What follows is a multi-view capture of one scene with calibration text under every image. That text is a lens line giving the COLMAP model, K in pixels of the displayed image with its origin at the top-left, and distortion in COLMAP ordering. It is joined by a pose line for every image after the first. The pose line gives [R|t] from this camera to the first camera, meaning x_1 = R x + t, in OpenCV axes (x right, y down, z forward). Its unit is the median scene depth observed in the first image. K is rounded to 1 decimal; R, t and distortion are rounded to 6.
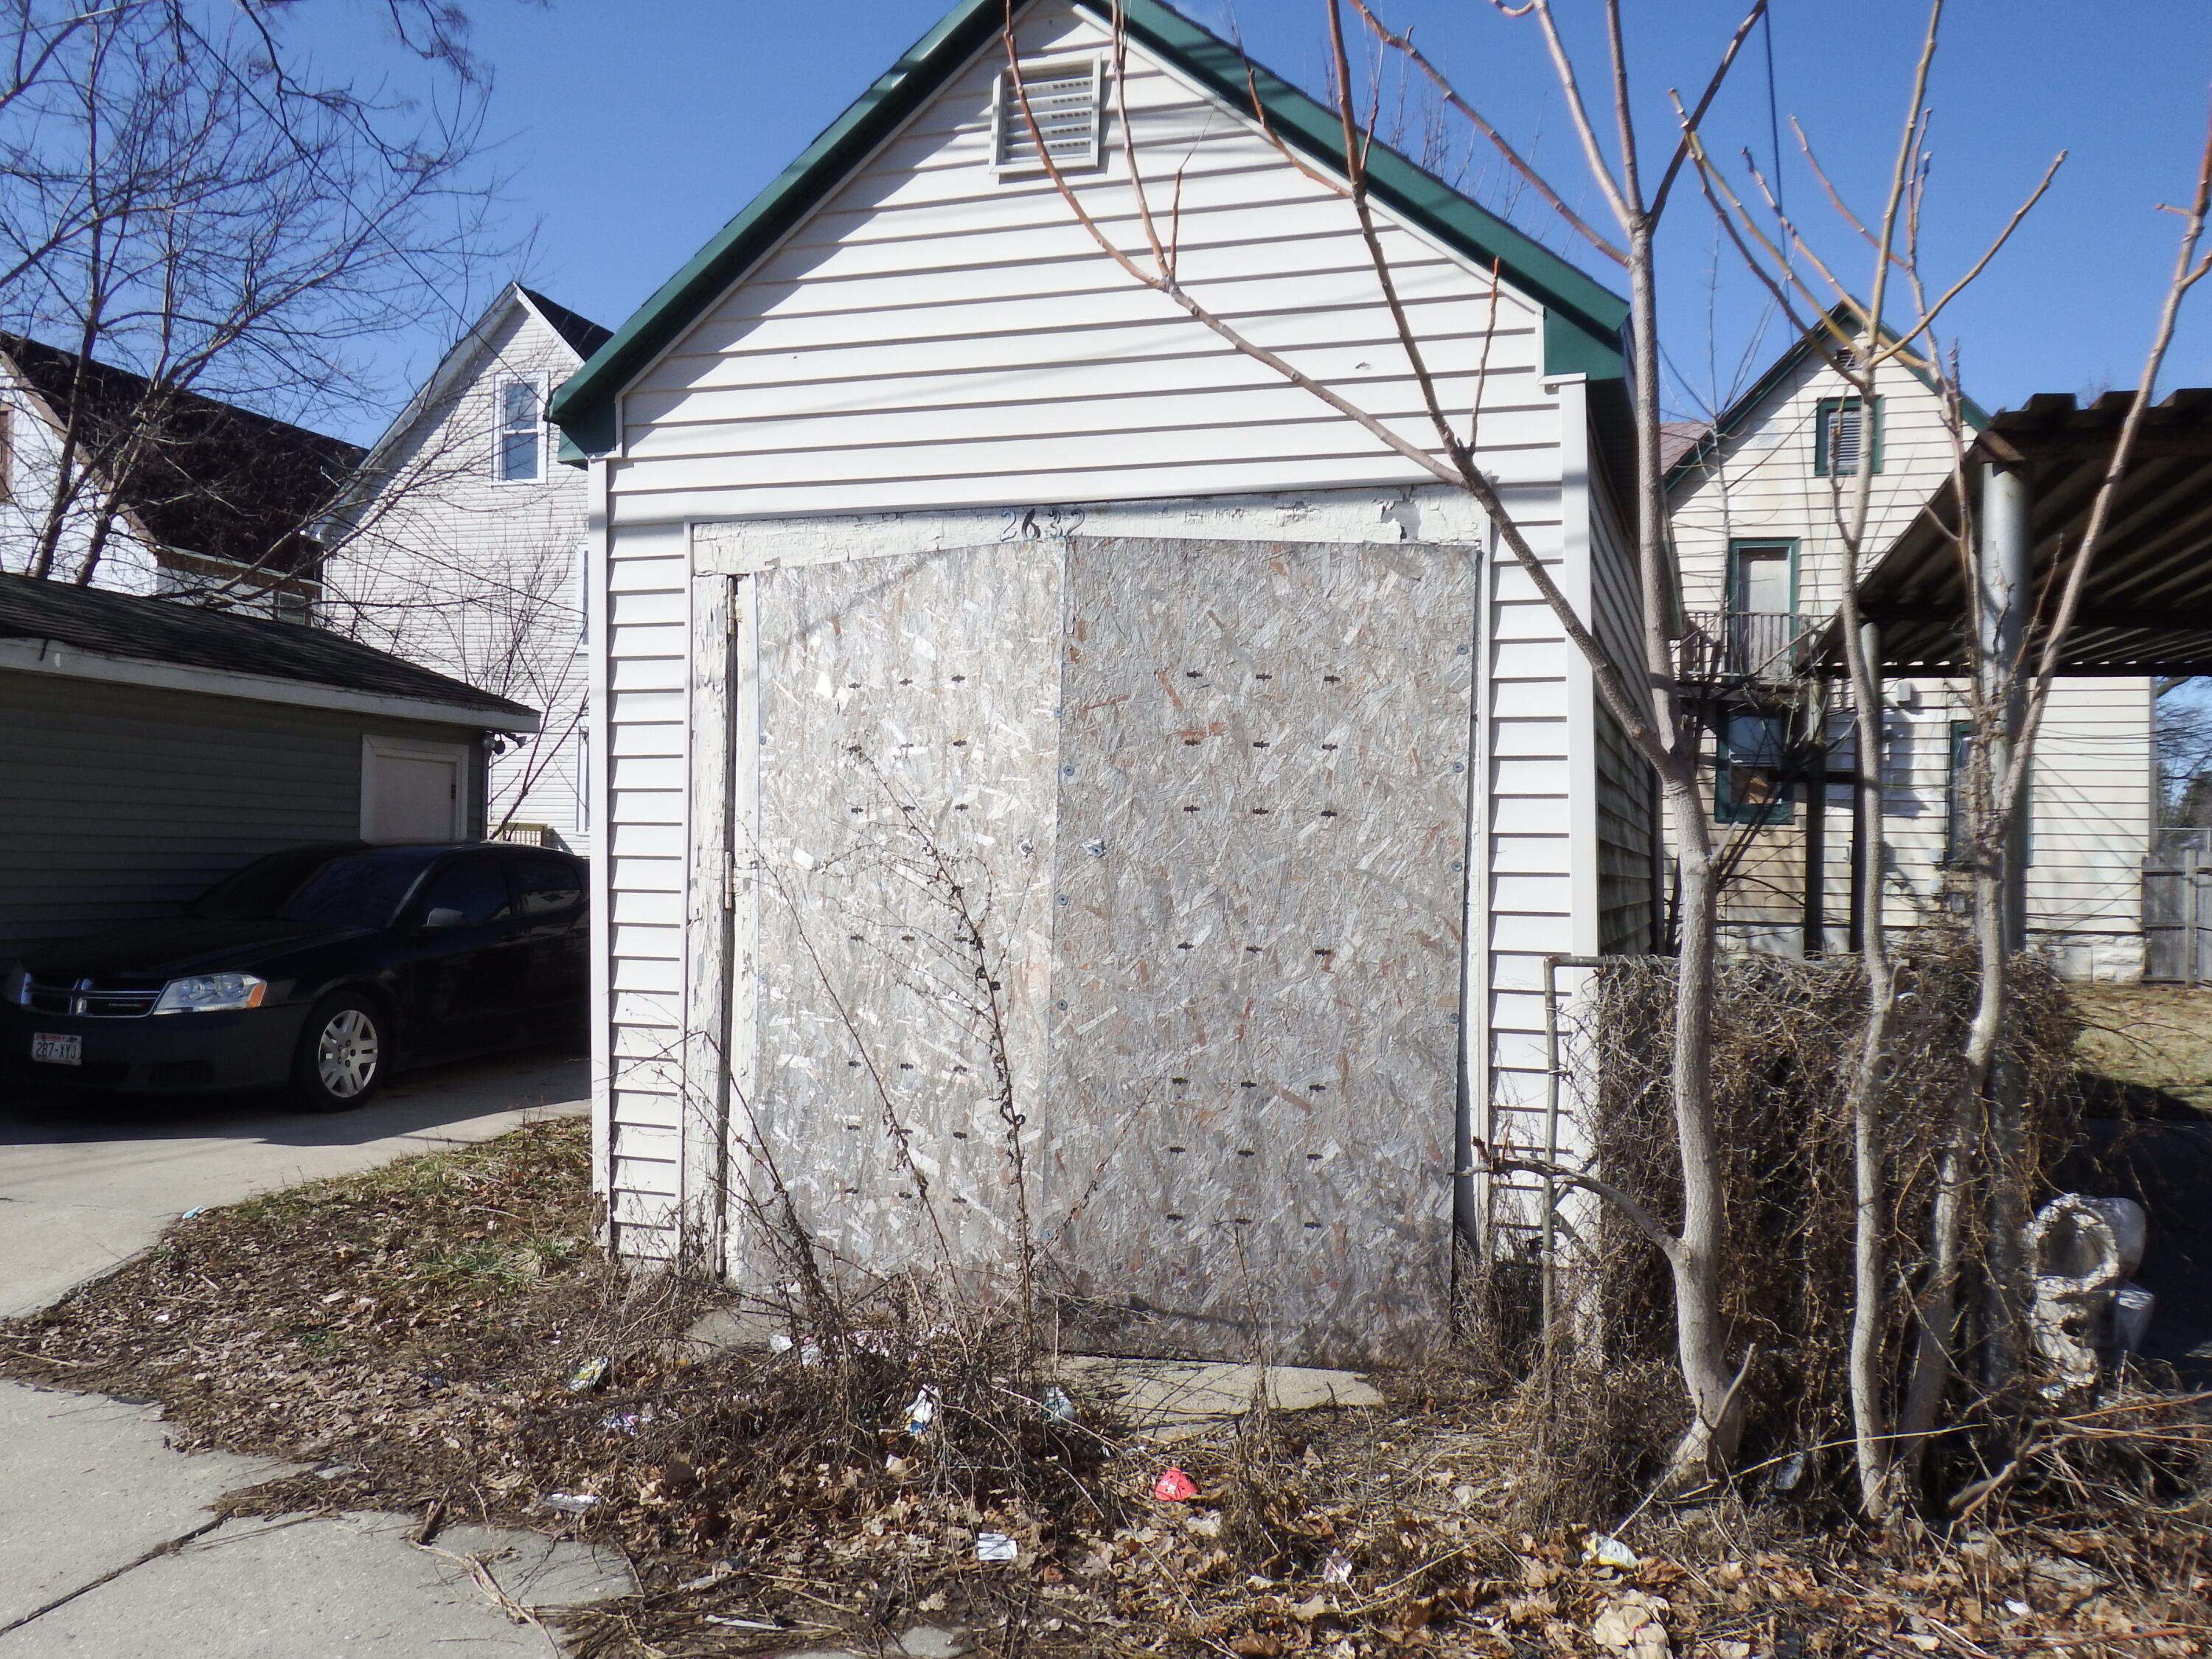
lens RADIAL K [[1861.3, 0, 1111.0], [0, 1861.3, 832.6], [0, 0, 1]] dist [-0.014515, -0.001294]
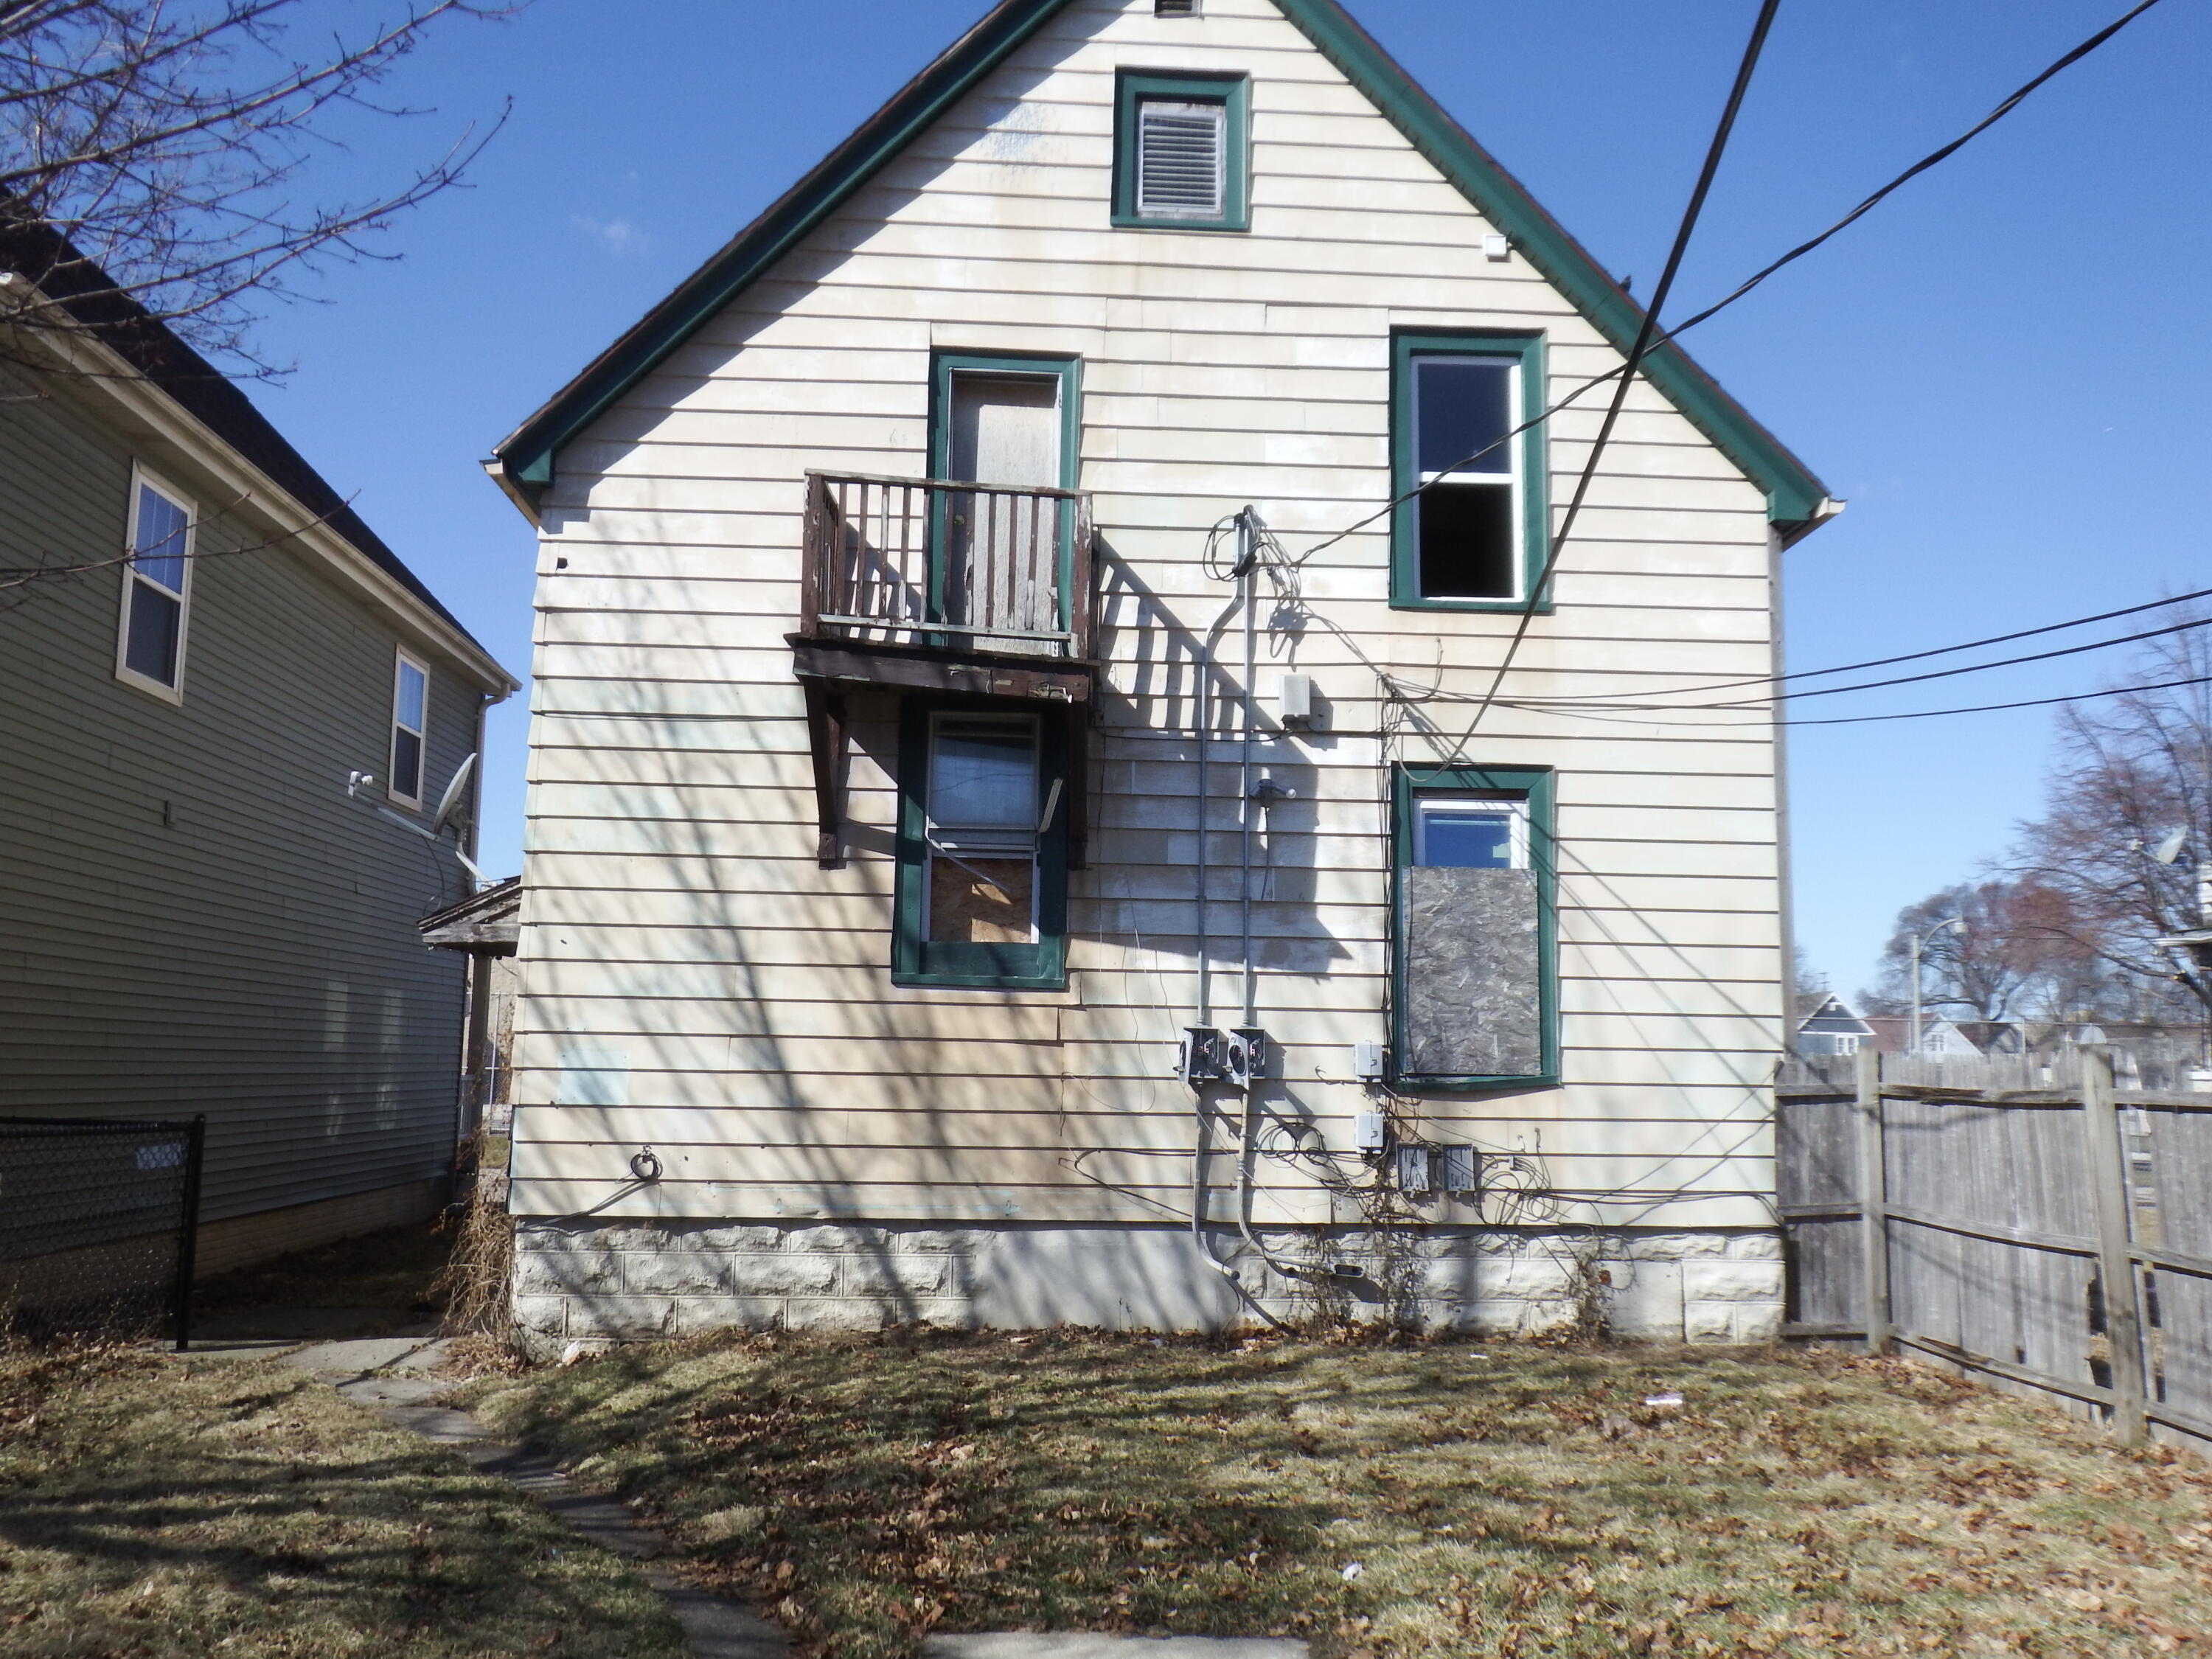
lens RADIAL K [[1861.3, 0, 1106.2], [0, 1861.3, 831.3], [0, 0, 1]] dist [-0.014515, -0.001294]
pose [[0.939674, 0.040079, 0.339715, 0.231798], [-0.000670, 0.993326, -0.115336, 0.009030], [-0.342071, 0.108151, 0.933430, 0.598626]]
